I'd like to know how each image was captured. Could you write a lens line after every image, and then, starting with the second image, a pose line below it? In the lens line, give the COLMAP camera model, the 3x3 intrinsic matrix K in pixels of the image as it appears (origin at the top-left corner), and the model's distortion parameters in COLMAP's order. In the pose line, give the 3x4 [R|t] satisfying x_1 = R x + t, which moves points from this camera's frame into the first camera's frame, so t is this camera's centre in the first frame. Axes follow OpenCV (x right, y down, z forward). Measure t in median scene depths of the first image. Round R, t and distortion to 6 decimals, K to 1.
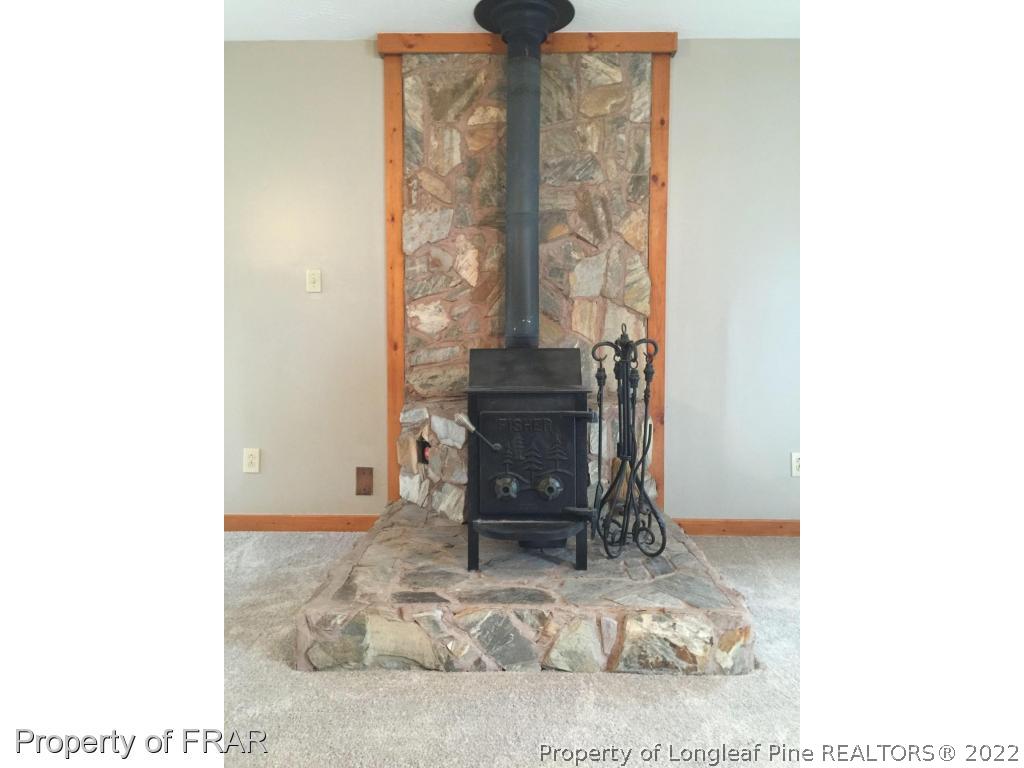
lens RADIAL K [[659.3, 0, 513.4], [0, 659.3, 378.8], [0, 0, 1]] dist [0.043922, -0.000451]
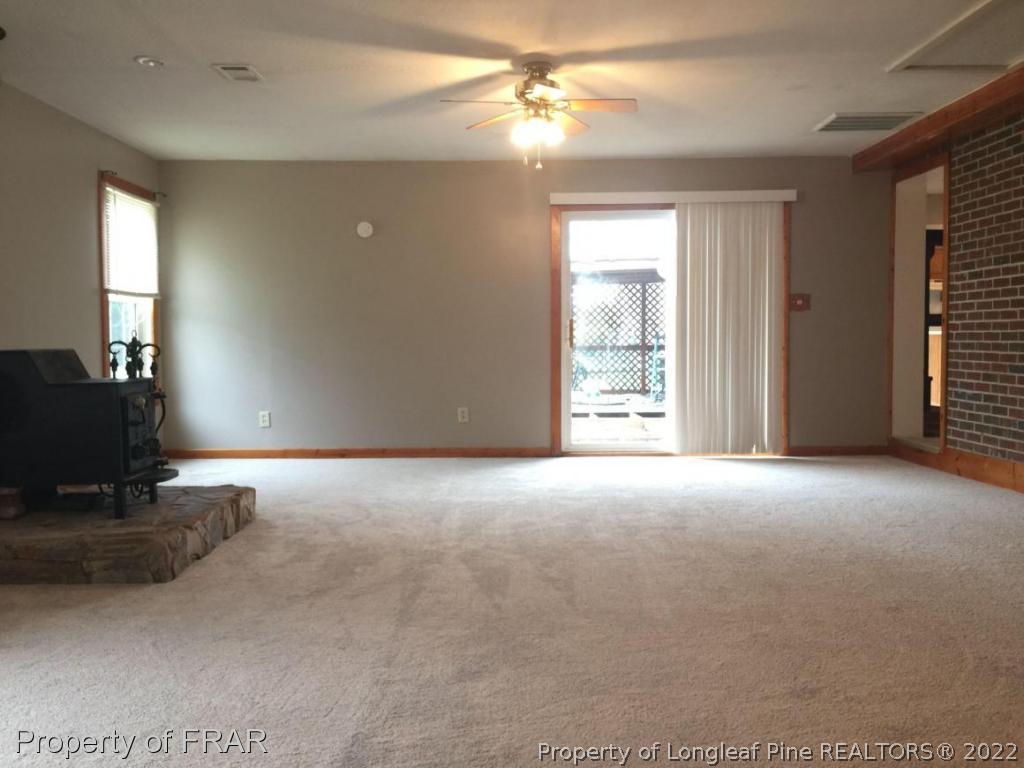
lens RADIAL K [[870.0, 0, 518.1], [0, 870.0, 373.9], [0, 0, 1]] dist [0.083099, -0.120919]
pose [[-0.028390, -0.041233, 0.998746, -1.282963], [0.052951, 0.997684, 0.042694, -0.020940], [-0.998193, 0.054097, -0.026141, 0.176673]]
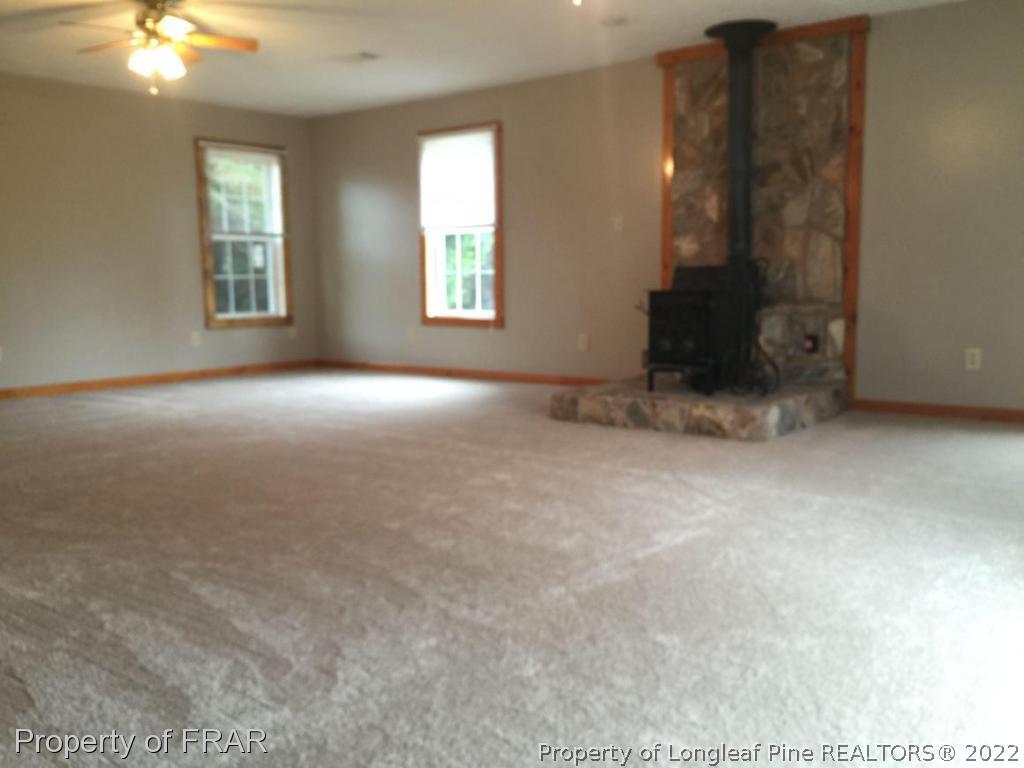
lens RADIAL K [[888.5, 0, 504.4], [0, 888.5, 371.6], [0, 0, 1]] dist [0.065061, -0.110109]
pose [[0.790508, 0.051466, -0.610286, 0.765548], [-0.013278, 0.997669, 0.066936, 0.056111], [0.612308, -0.044810, 0.789348, -0.793117]]
